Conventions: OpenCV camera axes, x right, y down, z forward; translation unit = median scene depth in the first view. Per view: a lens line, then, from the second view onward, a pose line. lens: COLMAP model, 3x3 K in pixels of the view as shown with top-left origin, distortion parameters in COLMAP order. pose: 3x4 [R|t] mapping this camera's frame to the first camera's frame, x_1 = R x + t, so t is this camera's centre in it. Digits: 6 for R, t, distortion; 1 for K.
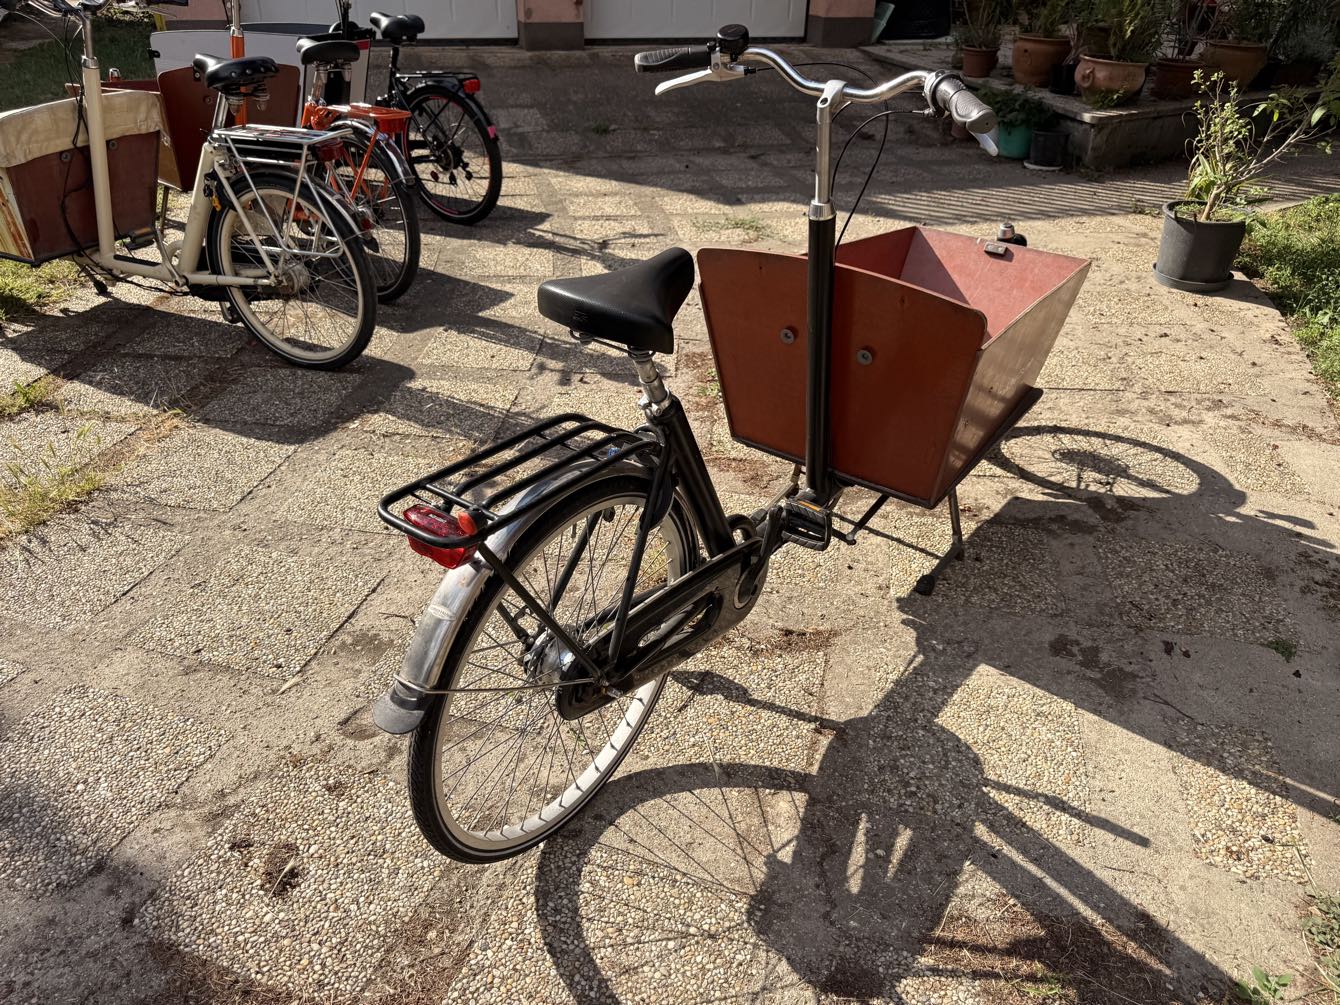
lens RADIAL K [[945.5, 0, 668.2], [0, 945.5, 506.8], [0, 0, 1]] dist [0.025503, -0.036105]
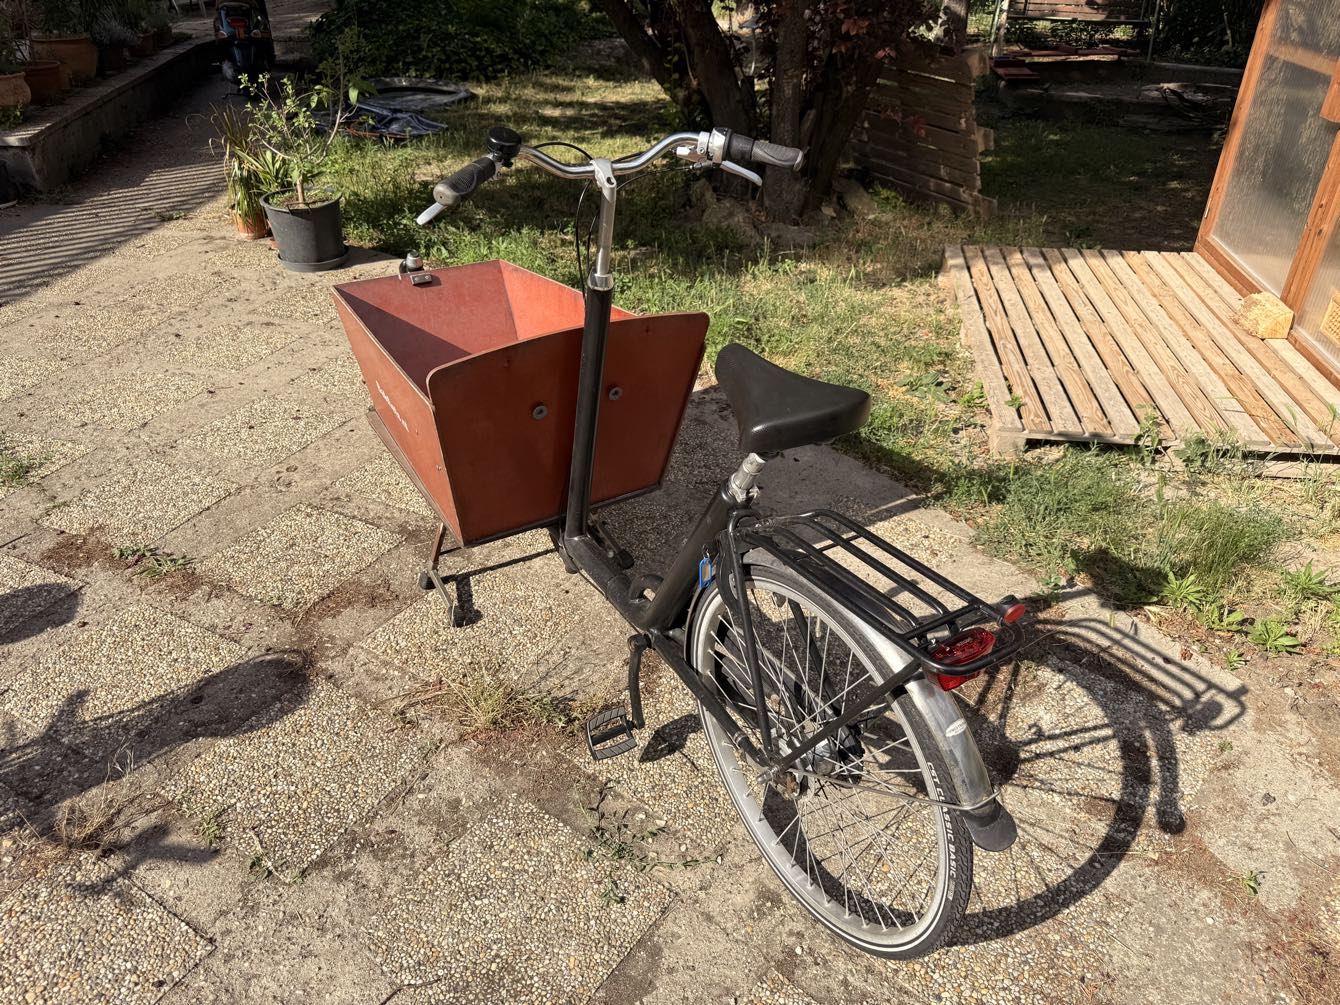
lens RADIAL K [[966.8, 0, 662.3], [0, 966.8, 487.7], [0, 0, 1]] dist [0.001504, -0.004756]
pose [[0.376300, -0.496071, 0.782504, -0.405011], [0.490751, 0.823092, 0.285804, -0.212287], [-0.785851, 0.276467, 0.553176, 0.232324]]
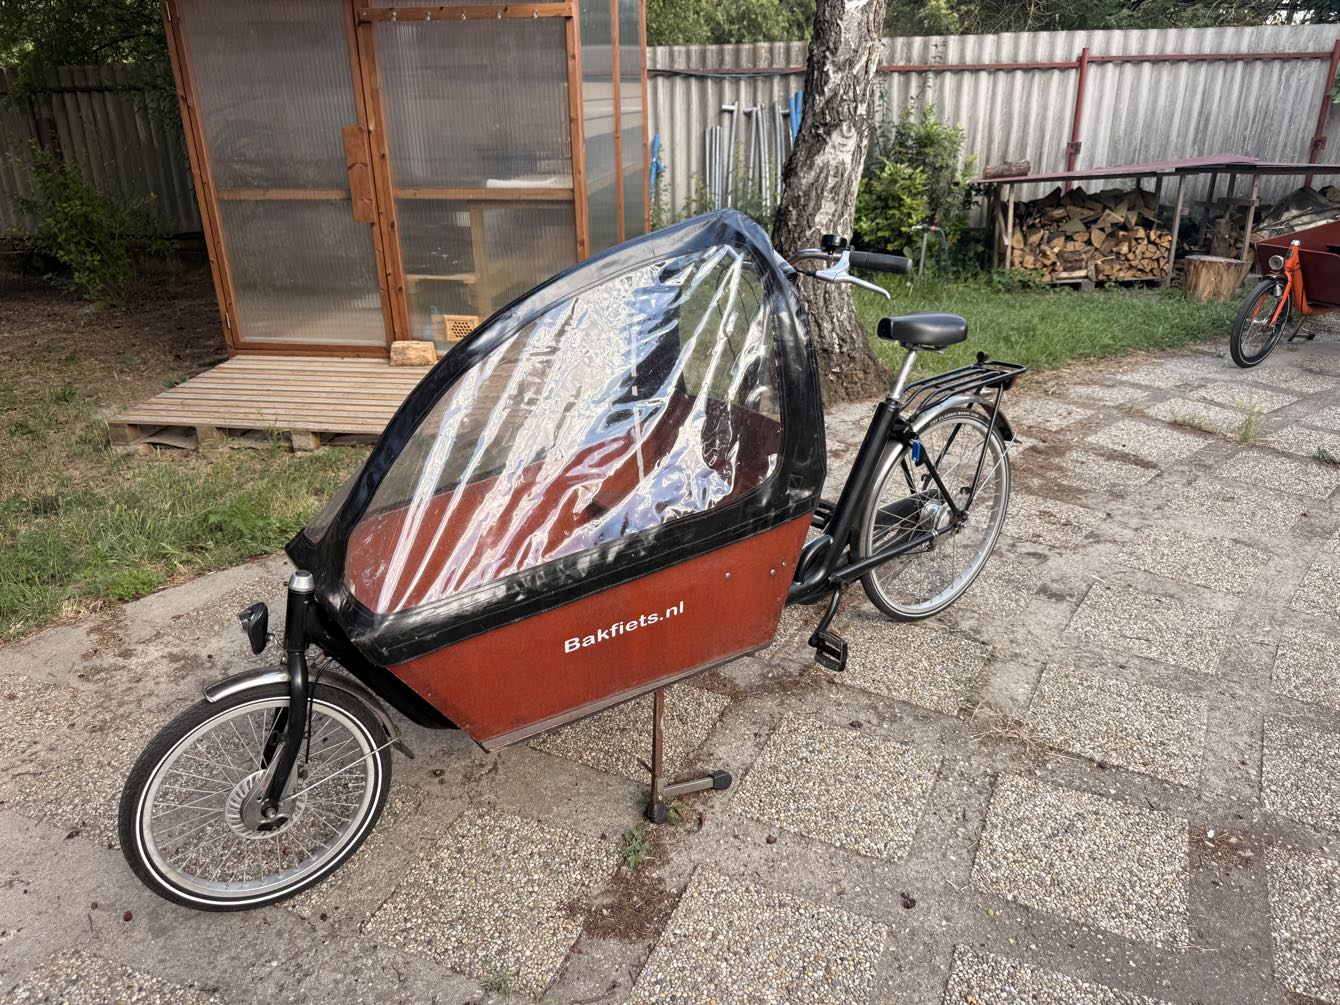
lens RADIAL K [[955.0, 0, 663.8], [0, 955.0, 499.9], [0, 0, 1]] dist [0.002620, -0.007560]
pose [[-0.933124, -0.148462, 0.327474, -0.145540], [0.182892, 0.588162, 0.787792, -0.809377], [-0.309565, 0.794999, -0.521676, 1.230338]]
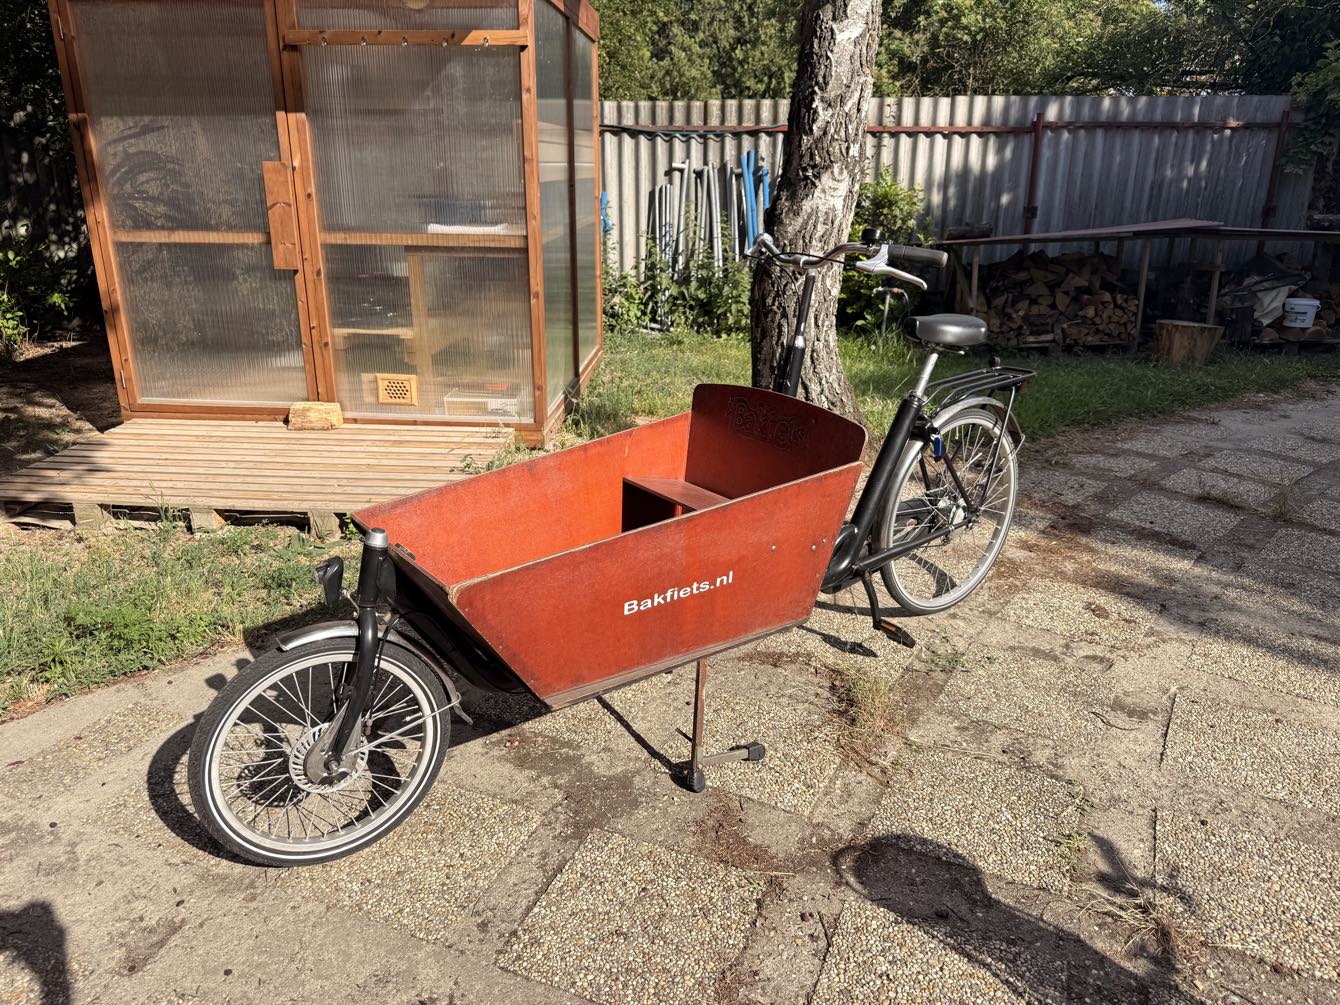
lens RADIAL K [[943.7, 0, 662.0], [0, 943.7, 495.0], [0, 0, 1]] dist [0.056456, -0.085704]
pose [[-0.955389, -0.122608, 0.268698, -0.025299], [0.129968, 0.642414, 0.755256, -0.680632], [-0.265216, 0.756486, -0.597821, 1.118602]]
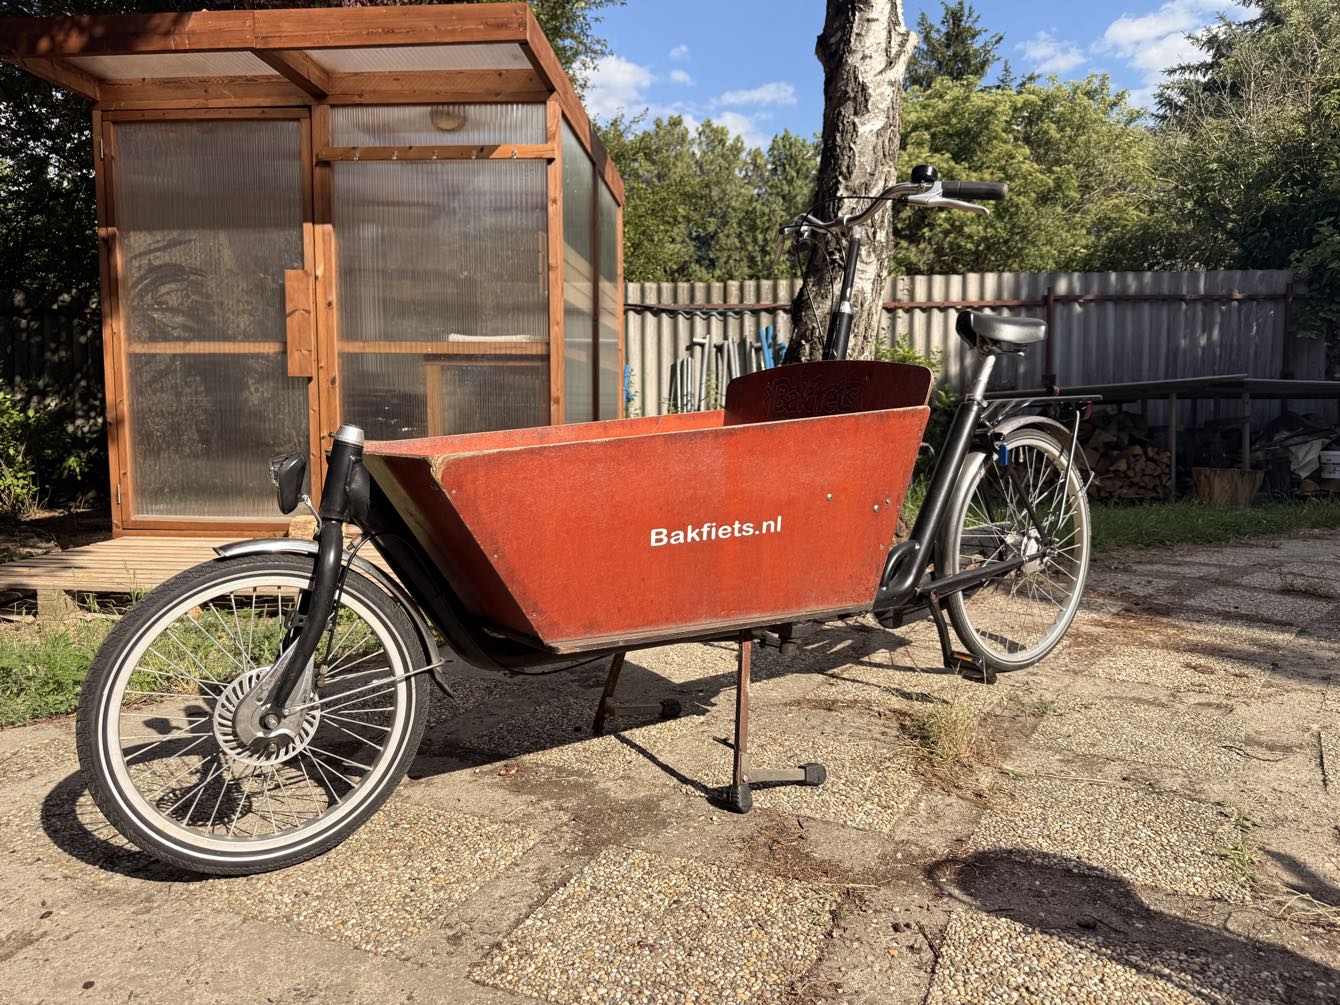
lens RADIAL K [[938.3, 0, 675.9], [0, 938.3, 507.0], [0, 0, 1]] dist [0.100928, -0.163904]
pose [[-0.954011, -0.054821, 0.294715, -0.003968], [0.135025, 0.799171, 0.585742, -0.473859], [-0.267639, 0.598598, -0.755016, 1.176295]]
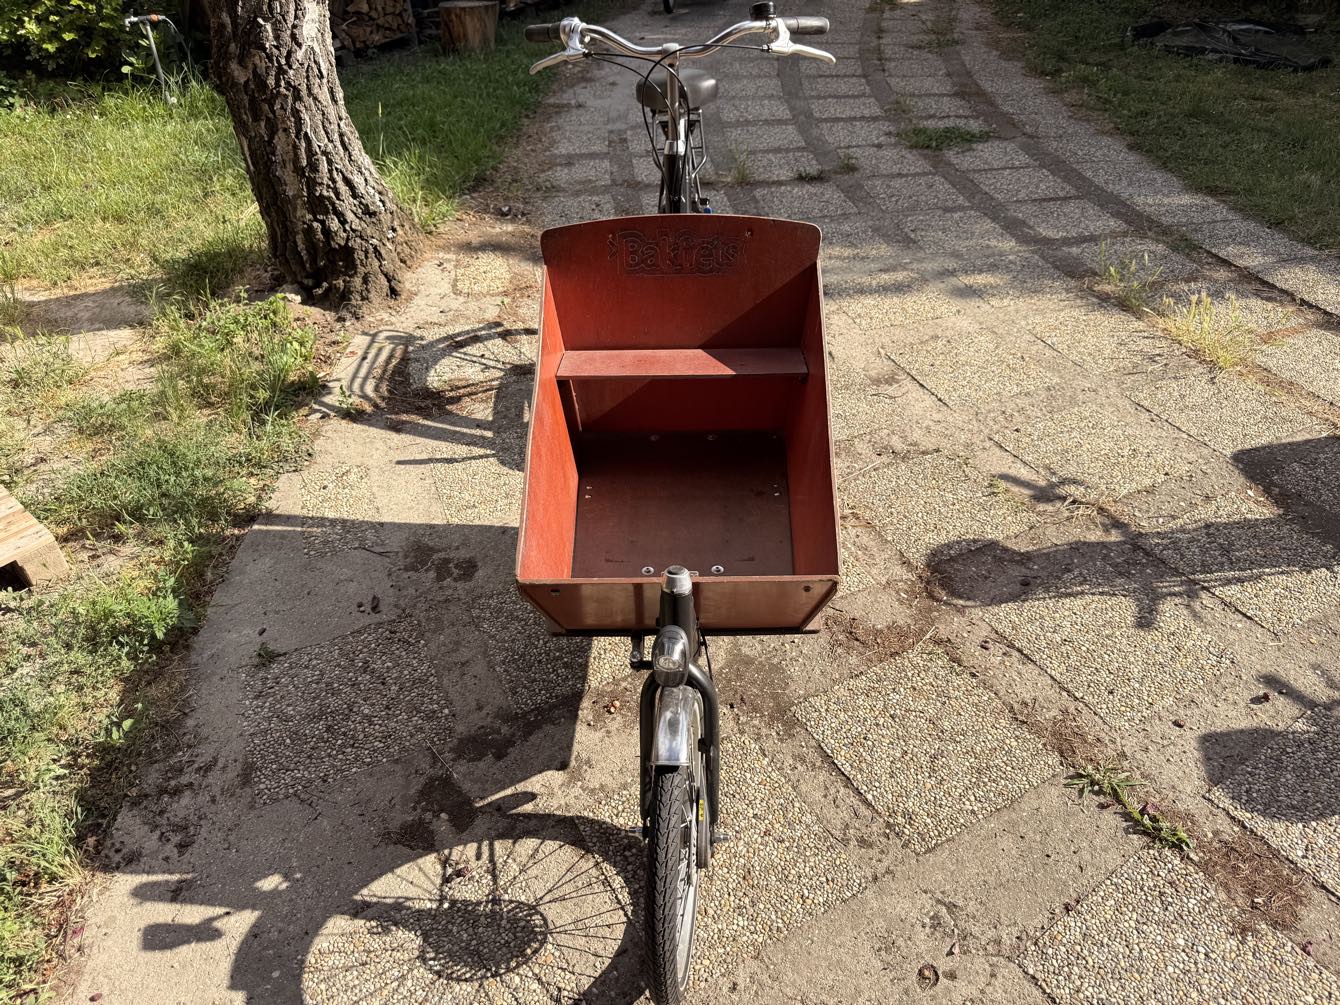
lens RADIAL K [[962.5, 0, 669.3], [0, 962.5, 503.8], [0, 0, 1]] dist [0.013455, -0.021273]
pose [[-0.811855, 0.343993, -0.471763, 0.500944], [-0.308733, 0.432876, 0.846937, -0.636129], [0.495555, 0.833239, -0.245231, 0.913884]]
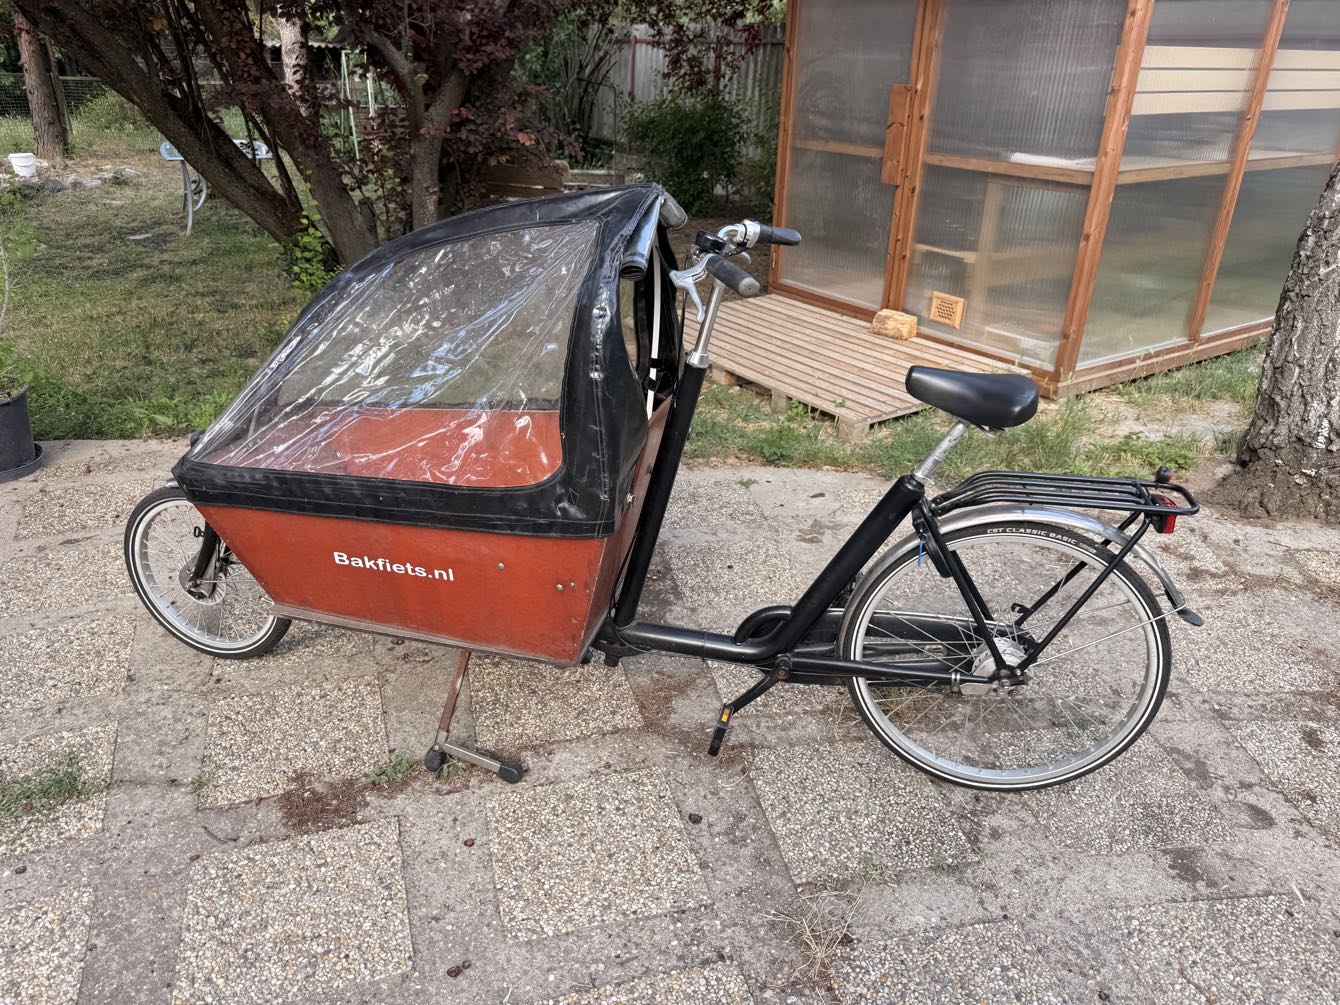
lens RADIAL K [[961.0, 0, 666.9], [0, 961.0, 509.2], [0, 0, 1]] dist [0.000578, -0.008810]
pose [[-0.353600, -0.428680, 0.831385, -0.516345], [0.465934, 0.689973, 0.553934, -0.577503], [-0.811093, 0.583242, -0.044238, 0.838904]]
